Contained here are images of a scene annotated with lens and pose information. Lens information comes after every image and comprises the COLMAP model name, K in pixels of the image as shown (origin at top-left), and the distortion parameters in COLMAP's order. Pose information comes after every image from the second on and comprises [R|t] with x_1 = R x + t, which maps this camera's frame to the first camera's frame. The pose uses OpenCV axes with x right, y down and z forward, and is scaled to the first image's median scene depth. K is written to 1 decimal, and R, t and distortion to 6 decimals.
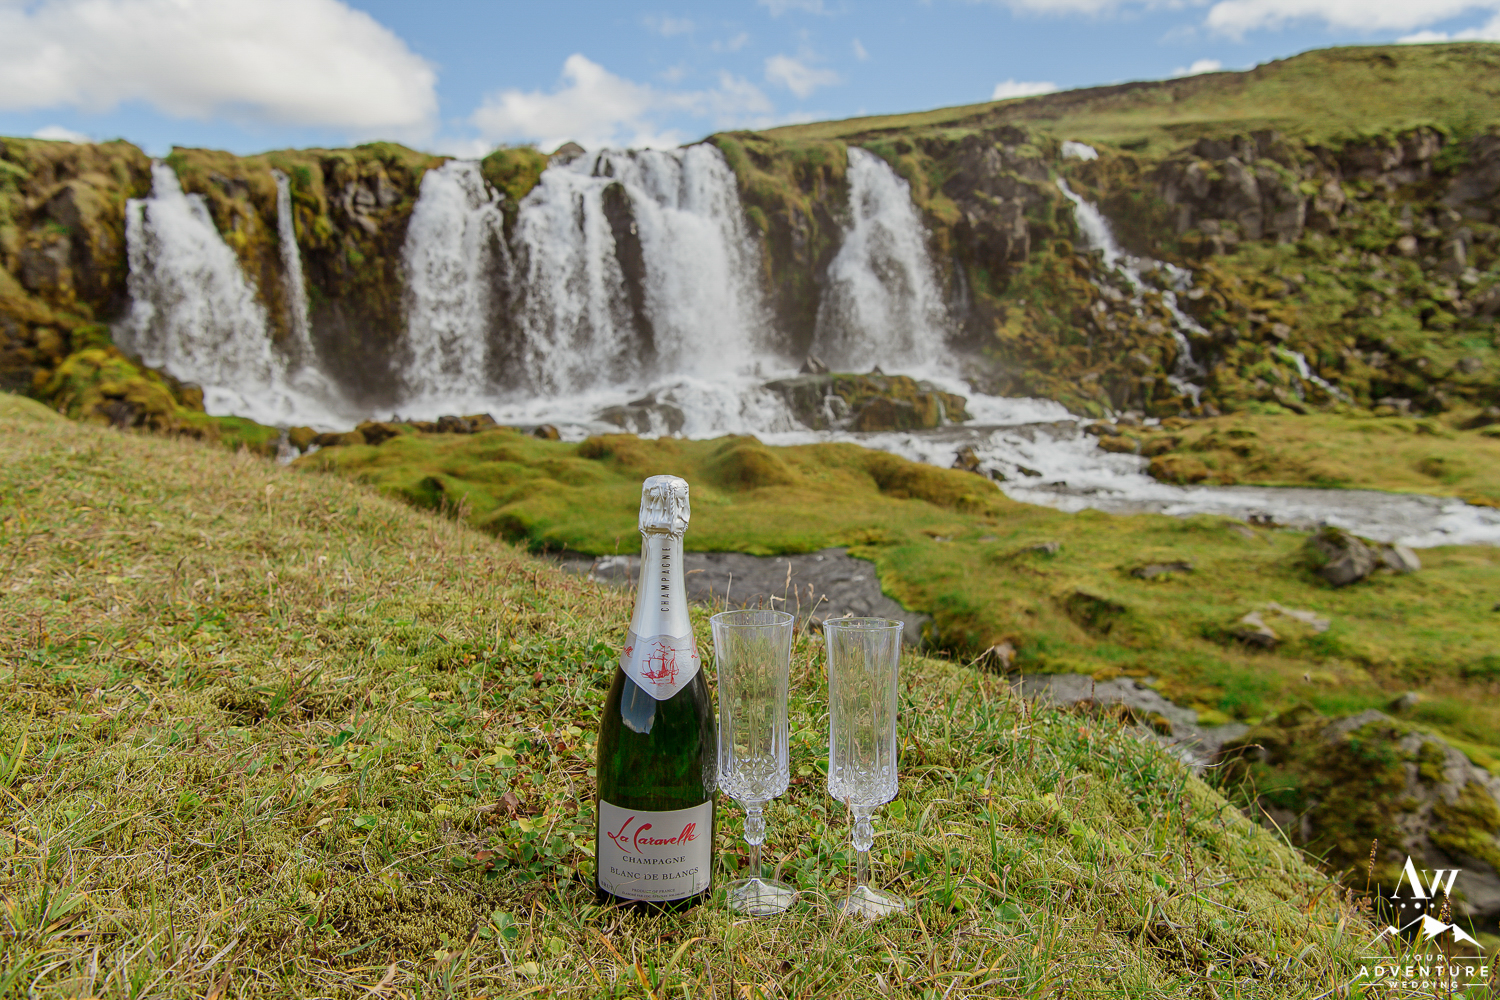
lens RADIAL K [[1226.1, 0, 749.1], [0, 1226.1, 498.5], [0, 0, 1]] dist [0.000398, 0.002908]
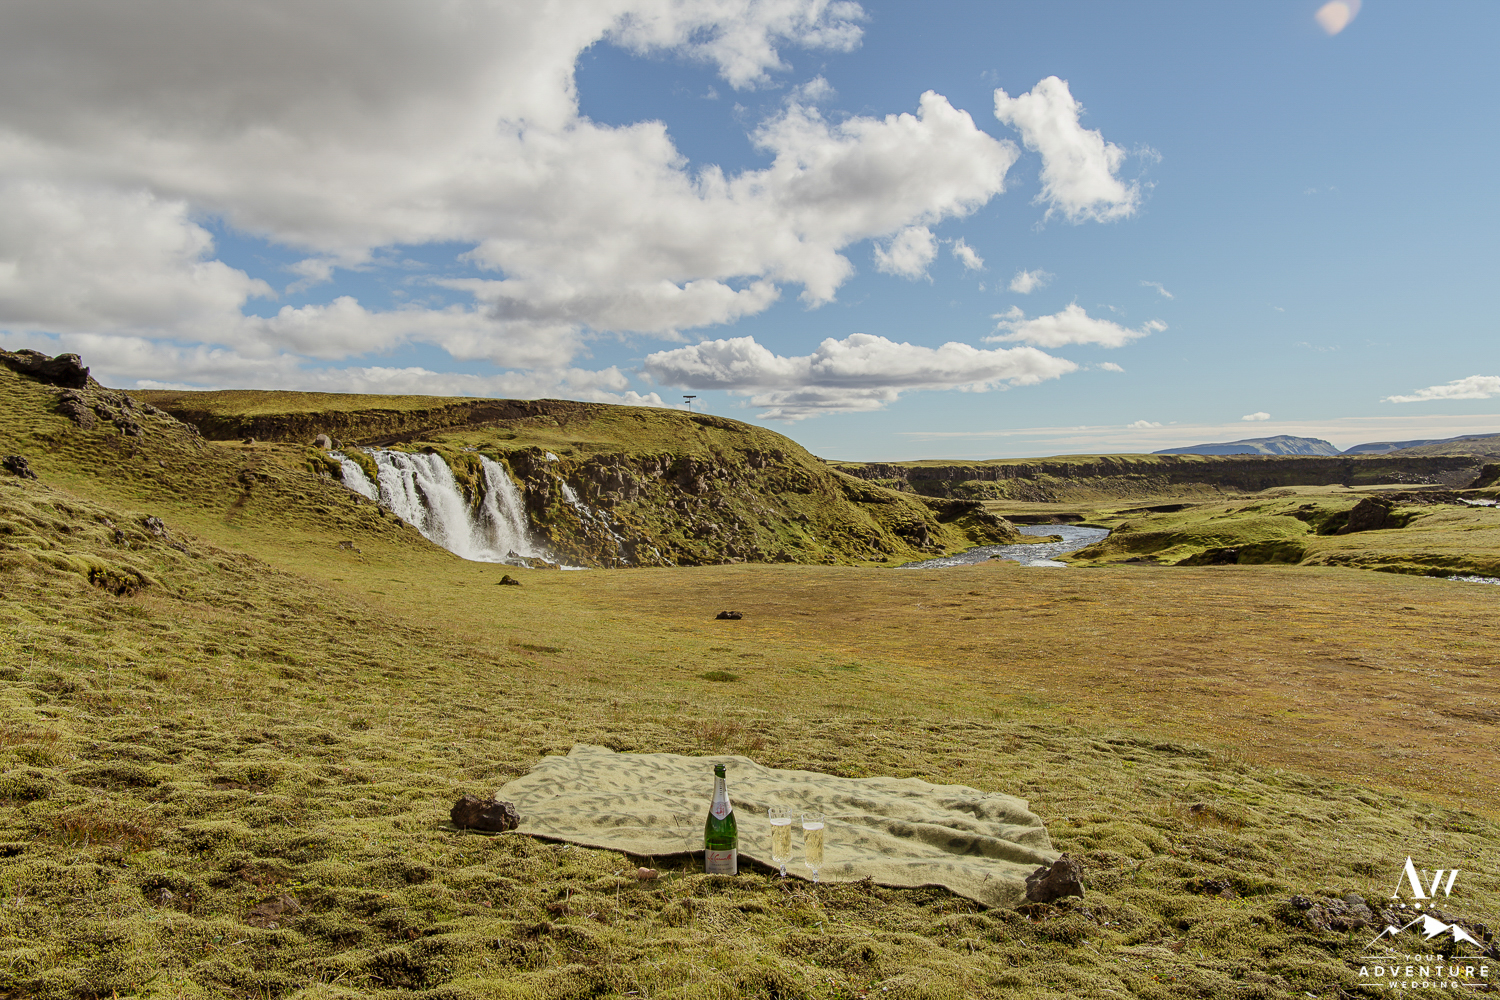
lens RADIAL K [[1213.0, 0, 750.2], [0, 1213.0, 502.2], [0, 0, 1]] dist [0.000017, -0.000026]
pose [[0.716950, 0.024334, 0.696700, -1.126003], [0.053736, 0.994488, -0.090032, 0.027590], [-0.695051, 0.101986, 0.711690, -0.928923]]
